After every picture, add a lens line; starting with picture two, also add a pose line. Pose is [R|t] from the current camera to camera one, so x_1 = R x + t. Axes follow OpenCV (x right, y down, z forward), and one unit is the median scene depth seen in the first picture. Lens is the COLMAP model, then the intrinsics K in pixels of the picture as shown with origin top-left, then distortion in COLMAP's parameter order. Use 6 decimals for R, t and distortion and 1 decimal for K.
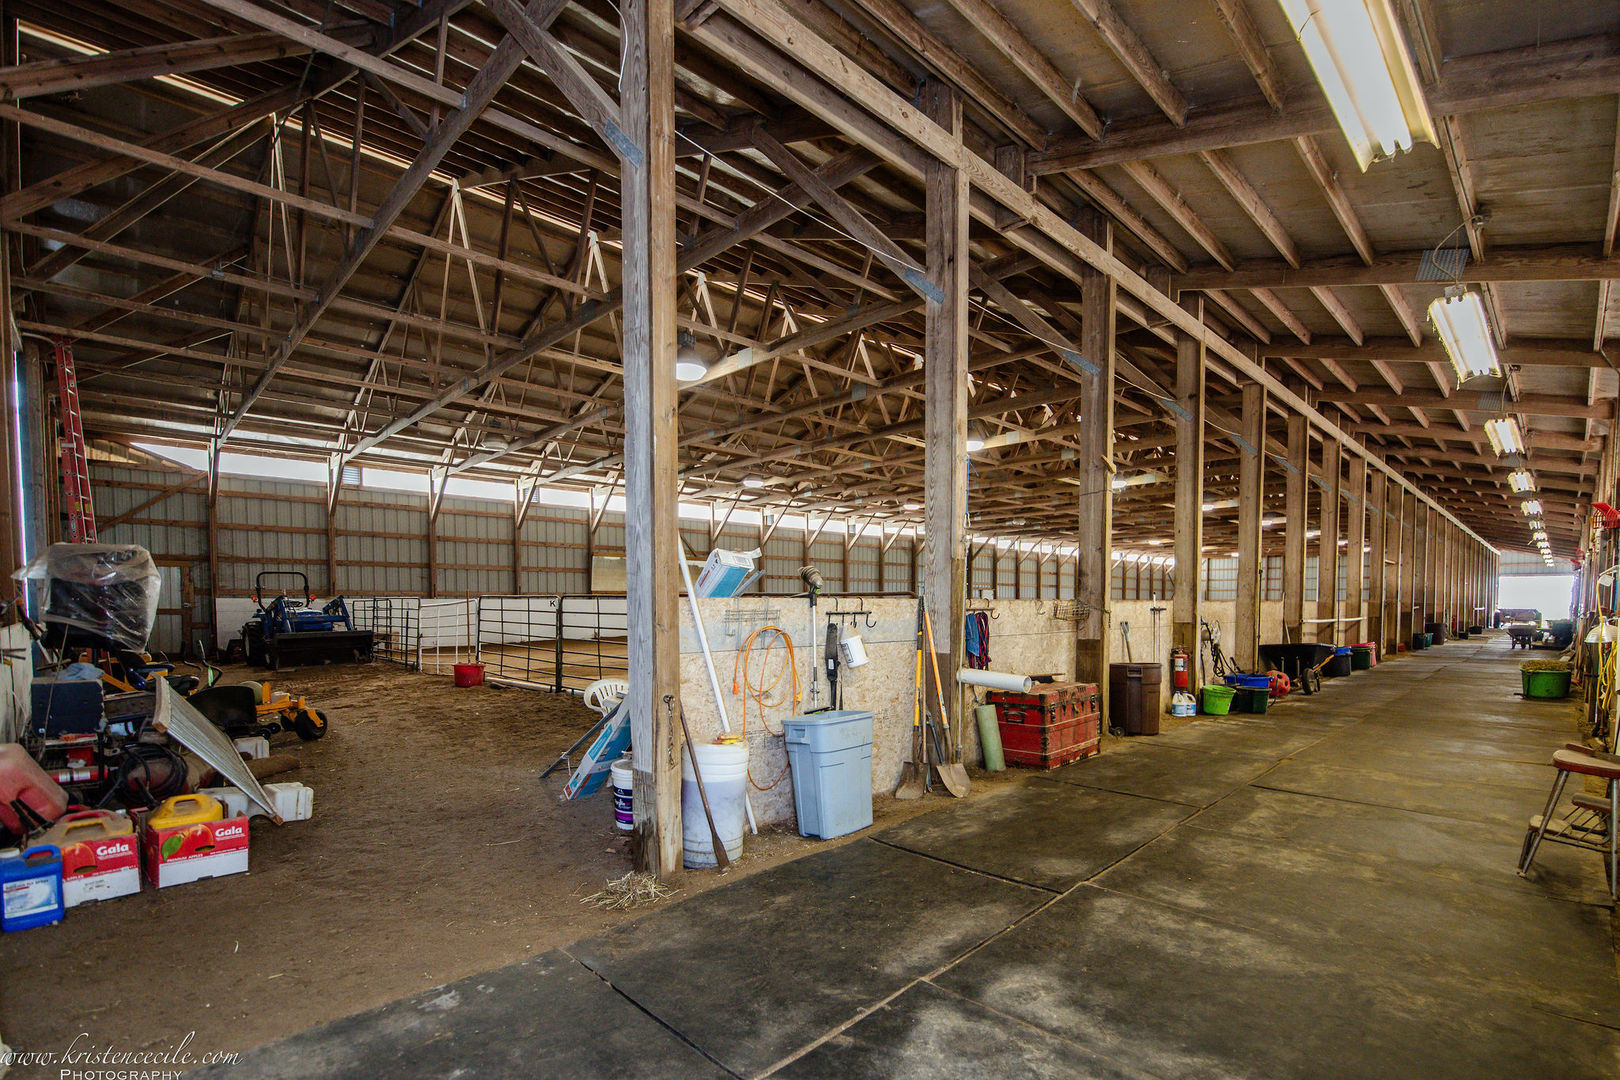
lens RADIAL K [[737.4, 0, 810.2], [0, 737.4, 616.4], [0, 0, 1]] dist [-0.000597, -0.000161]
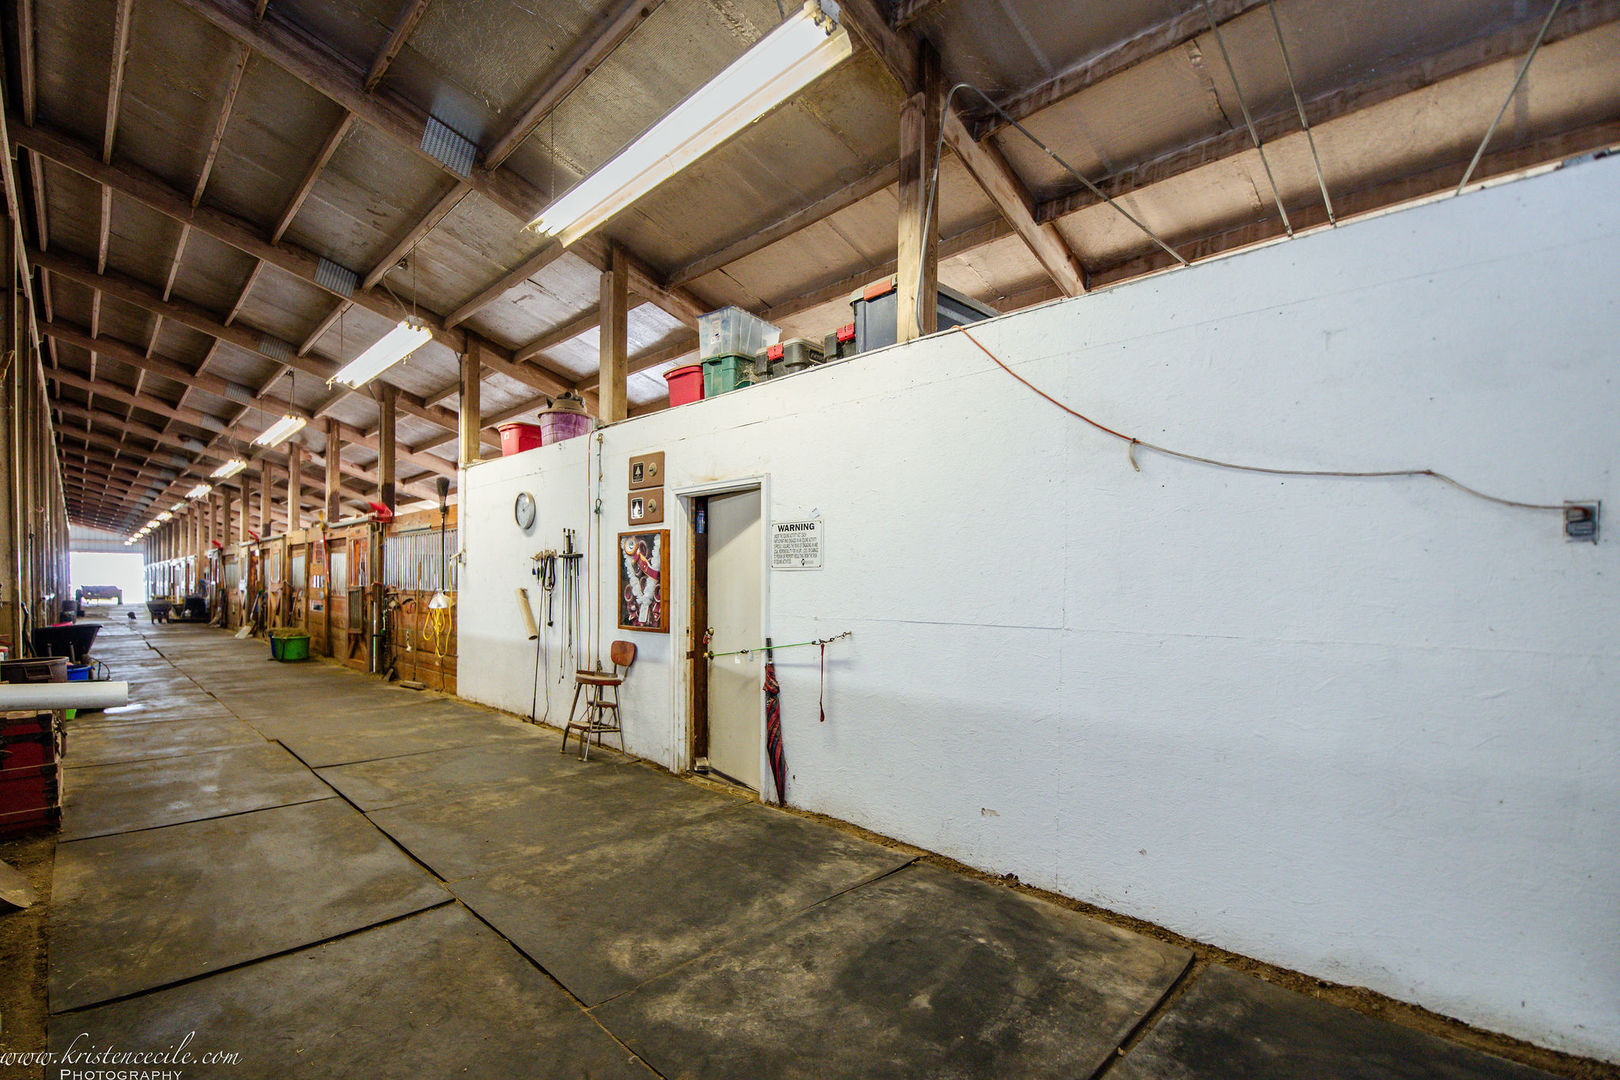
lens RADIAL K [[737.4, 0, 810.2], [0, 737.4, 582.0], [0, 0, 1]] dist [0.000774, 0.000159]
pose [[-0.013040, 0.005046, 0.999902, -0.437415], [0.010760, 0.999930, -0.004906, 0.002876], [-0.999857, 0.010695, -0.013093, 0.460547]]
